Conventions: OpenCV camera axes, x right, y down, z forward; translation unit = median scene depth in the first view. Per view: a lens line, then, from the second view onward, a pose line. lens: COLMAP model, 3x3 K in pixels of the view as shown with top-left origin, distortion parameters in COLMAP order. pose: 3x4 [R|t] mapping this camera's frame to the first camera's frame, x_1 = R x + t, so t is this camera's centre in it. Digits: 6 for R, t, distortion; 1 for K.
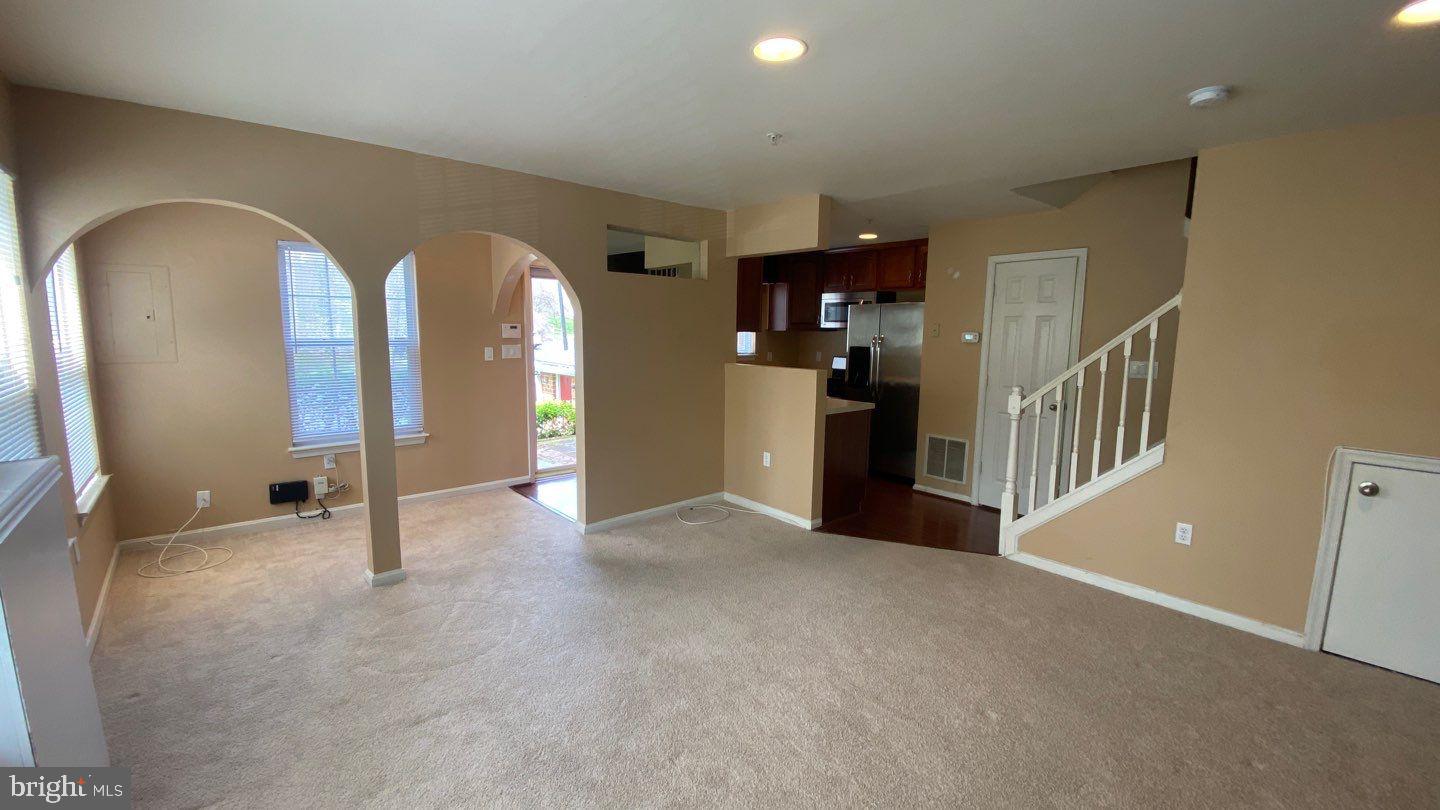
lens RADIAL K [[581.3, 0, 720.0], [0, 581.3, 405.0], [0, 0, 1]] dist [0.046763, -0.038848]
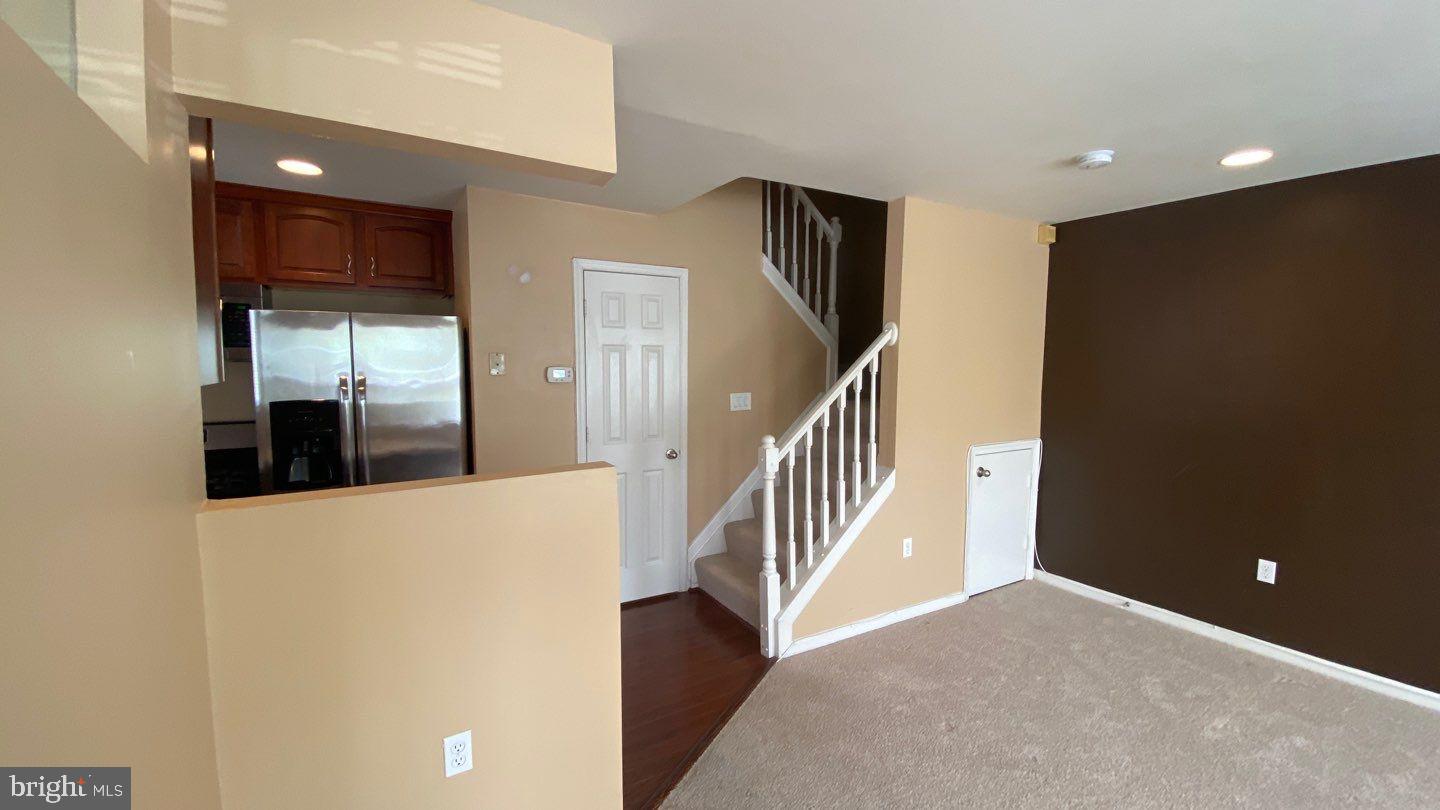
lens RADIAL K [[581.3, 0, 720.0], [0, 581.3, 405.0], [0, 0, 1]] dist [0.046763, -0.038848]
pose [[0.165266, -0.091478, 0.981997, -0.229002], [0.128048, 0.989252, 0.070604, -0.121163], [-0.977901, 0.114074, 0.175204, 0.818035]]
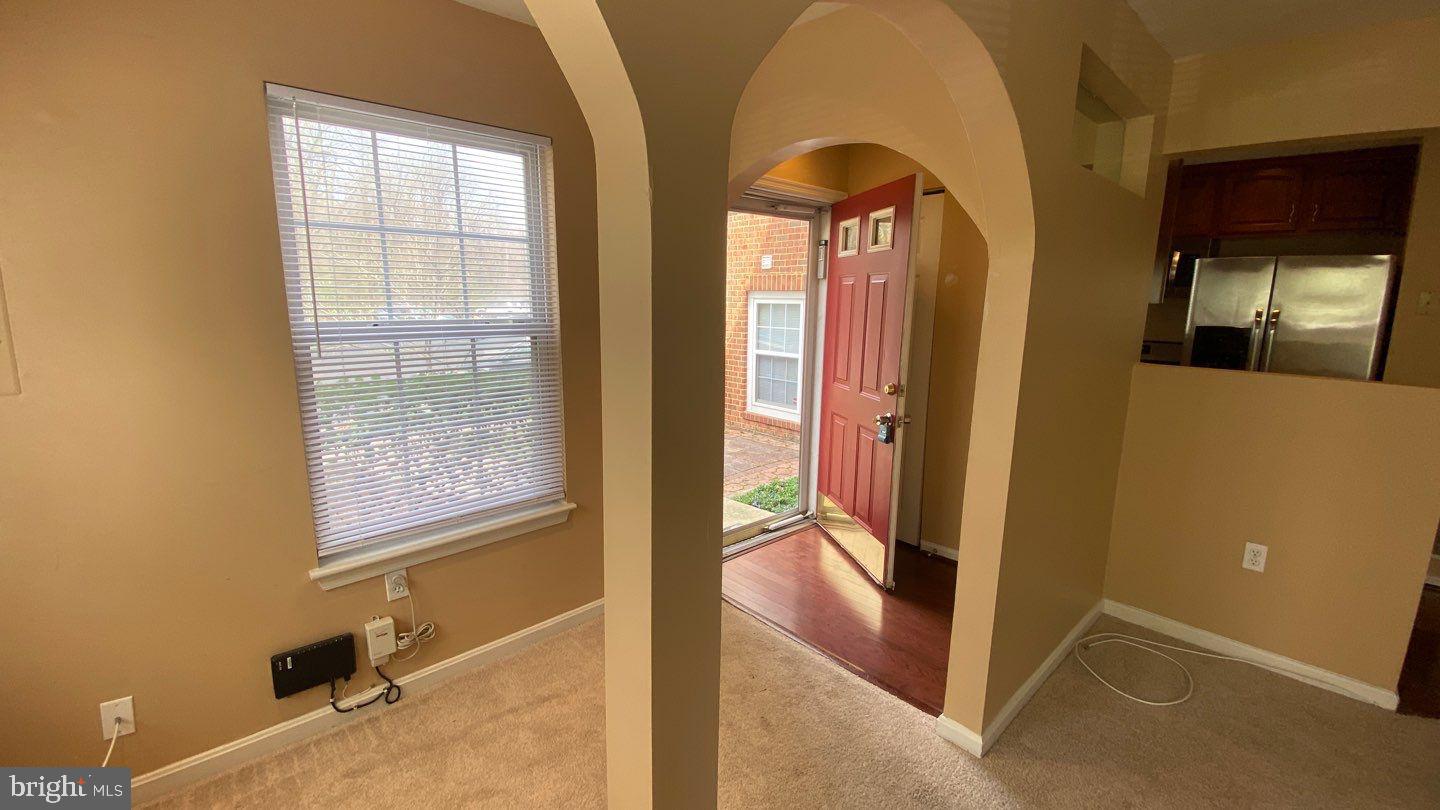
lens RADIAL K [[577.0, 0, 720.0], [0, 577.0, 405.0], [0, 0, 1]] dist [0.045663, -0.032419]
pose [[0.999283, -0.006724, 0.037269, -0.433528], [0.004726, 0.998560, 0.053436, -0.073739], [-0.037574, -0.053221, 0.997876, 0.546731]]
